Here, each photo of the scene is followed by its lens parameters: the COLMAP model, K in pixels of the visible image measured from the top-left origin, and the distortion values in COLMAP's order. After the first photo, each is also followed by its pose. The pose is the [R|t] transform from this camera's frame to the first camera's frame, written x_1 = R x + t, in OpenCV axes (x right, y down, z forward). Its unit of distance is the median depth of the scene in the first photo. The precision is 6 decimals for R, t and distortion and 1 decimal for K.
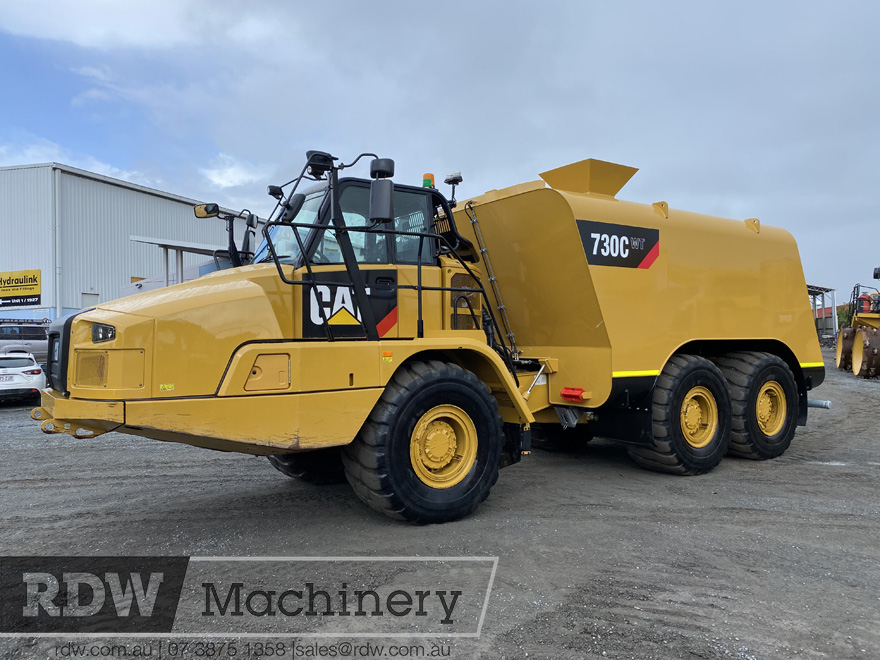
lens RADIAL K [[674.9, 0, 443.5], [0, 674.9, 318.2], [0, 0, 1]] dist [0.025838, -0.028535]
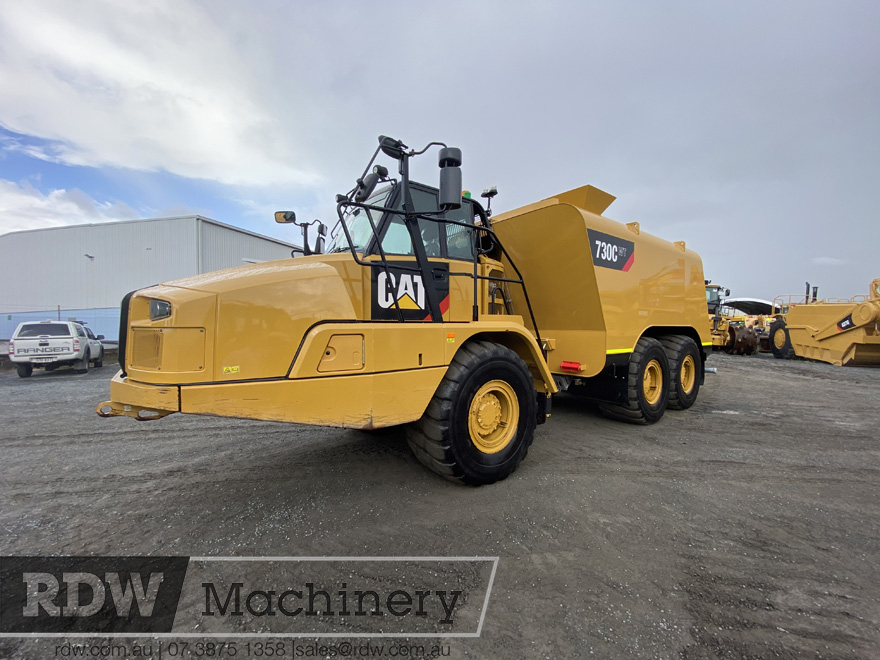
lens RADIAL K [[357.8, 0, 441.6], [0, 357.8, 328.0], [0, 0, 1]] dist [0.001673, -0.010376]
pose [[0.998454, 0.010486, 0.054592, -0.109642], [-0.012489, 0.999257, 0.036473, 0.017963], [-0.054169, -0.037099, 0.997842, 0.364270]]
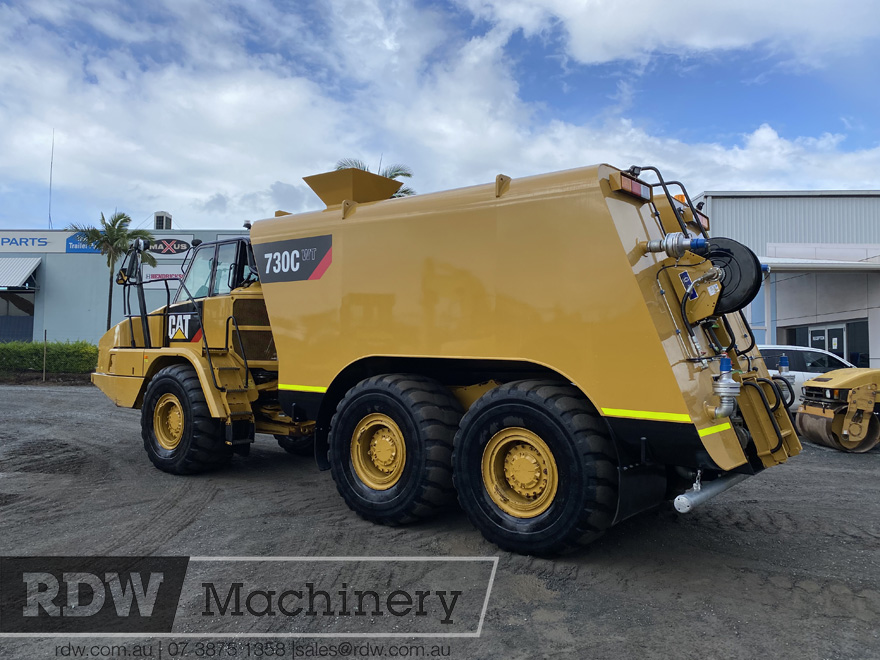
lens RADIAL K [[674.9, 0, 423.8], [0, 674.9, 337.2], [0, 0, 1]] dist [0.025838, -0.028535]
pose [[0.299640, -0.001364, -0.954051, 1.406585], [0.011711, 0.999929, 0.002248, 0.008307], [0.953980, -0.011847, 0.299635, 0.972893]]
